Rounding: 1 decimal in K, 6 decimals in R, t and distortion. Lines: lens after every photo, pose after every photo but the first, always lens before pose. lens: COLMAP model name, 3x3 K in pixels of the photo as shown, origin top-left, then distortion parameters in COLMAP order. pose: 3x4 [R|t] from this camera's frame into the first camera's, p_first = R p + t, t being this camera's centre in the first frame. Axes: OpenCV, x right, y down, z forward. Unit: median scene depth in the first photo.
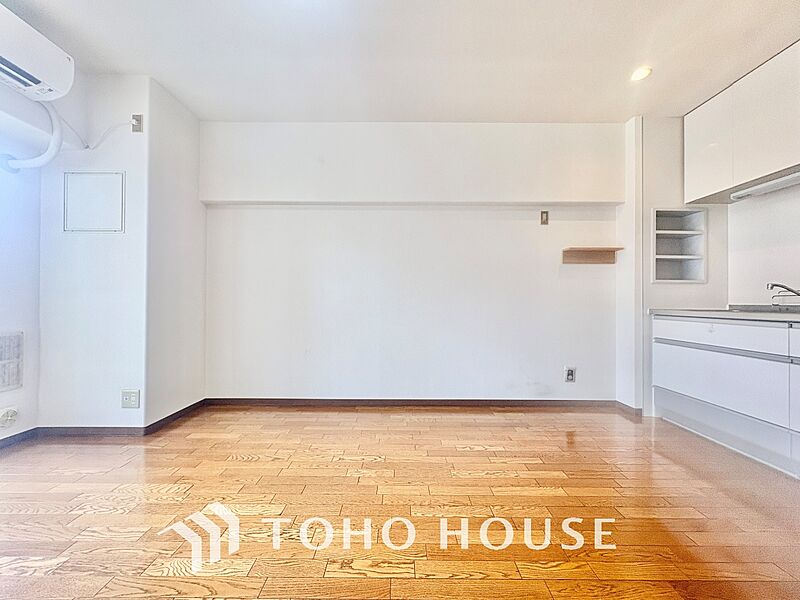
lens RADIAL K [[320.0, 0, 398.9], [0, 320.0, 299.1], [0, 0, 1]] dist [-0.000602, 0.000091]
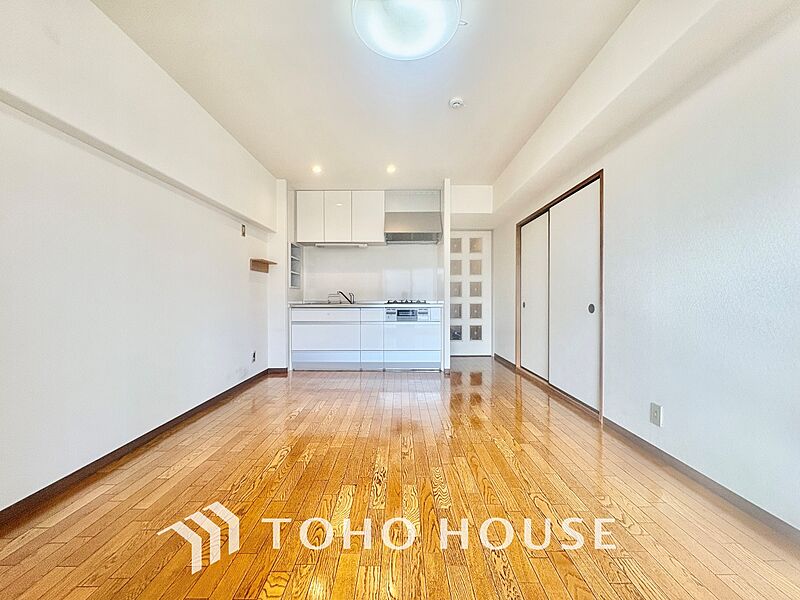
lens RADIAL K [[319.0, 0, 400.0], [0, 319.0, 300.0], [0, 0, 1]] dist [0.000751, 0.000501]
pose [[-0.000306, -0.013083, 0.999914, -0.821883], [-0.009256, 0.999872, 0.013080, -0.015453], [-0.999957, -0.009251, -0.000427, 0.448400]]
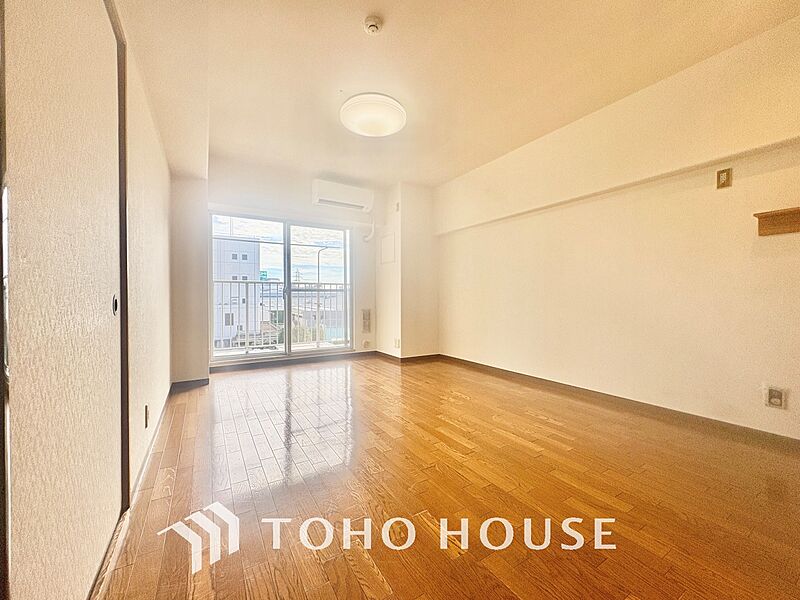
lens RADIAL K [[319.0, 0, 400.0], [0, 319.0, 300.0], [0, 0, 1]] dist [0.000751, 0.000501]
pose [[0.524521, 0.000912, -0.851397, 0.759286], [0.013605, 0.999863, 0.009453, 0.012460], [0.851289, -0.016542, 0.524437, -0.041337]]
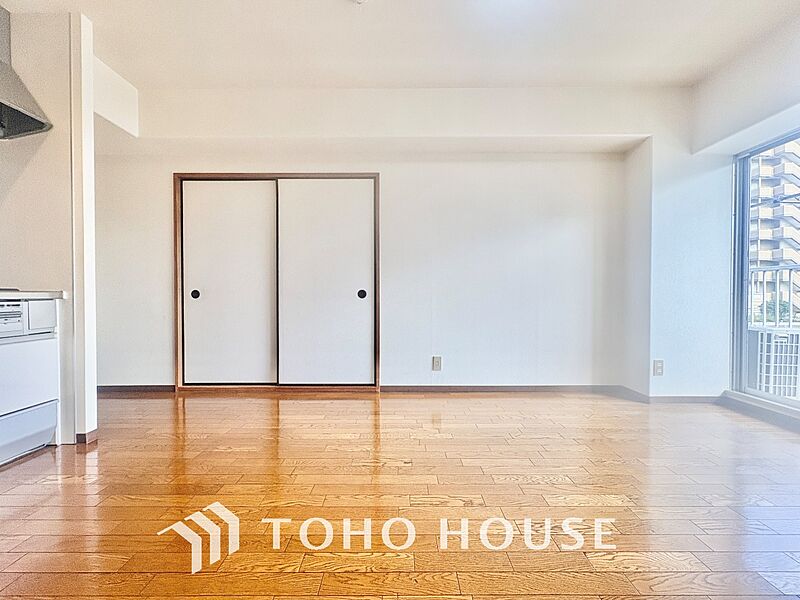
lens RADIAL K [[319.0, 0, 400.0], [0, 319.0, 300.0], [0, 0, 1]] dist [0.000751, 0.000501]
pose [[-0.999964, -0.007742, -0.003368, 0.042098], [-0.007753, 0.999964, 0.003319, 0.034167], [0.003342, 0.003345, -0.999989, 0.939769]]
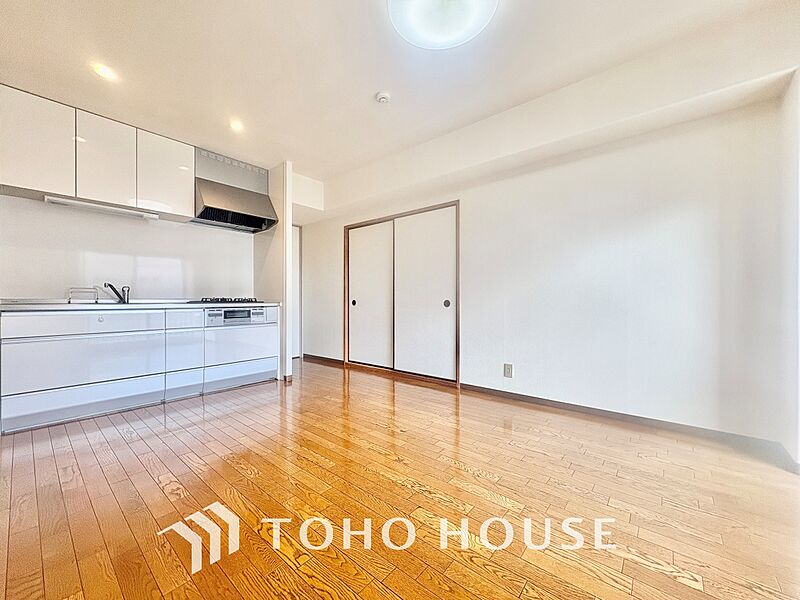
lens RADIAL K [[319.0, 0, 400.0], [0, 319.0, 300.0], [0, 0, 1]] dist [0.000751, 0.000501]
pose [[-0.767646, -0.007285, 0.640833, -0.515846], [-0.011813, 0.999926, -0.002783, 0.010469], [-0.640765, -0.009706, -0.767676, 0.970466]]
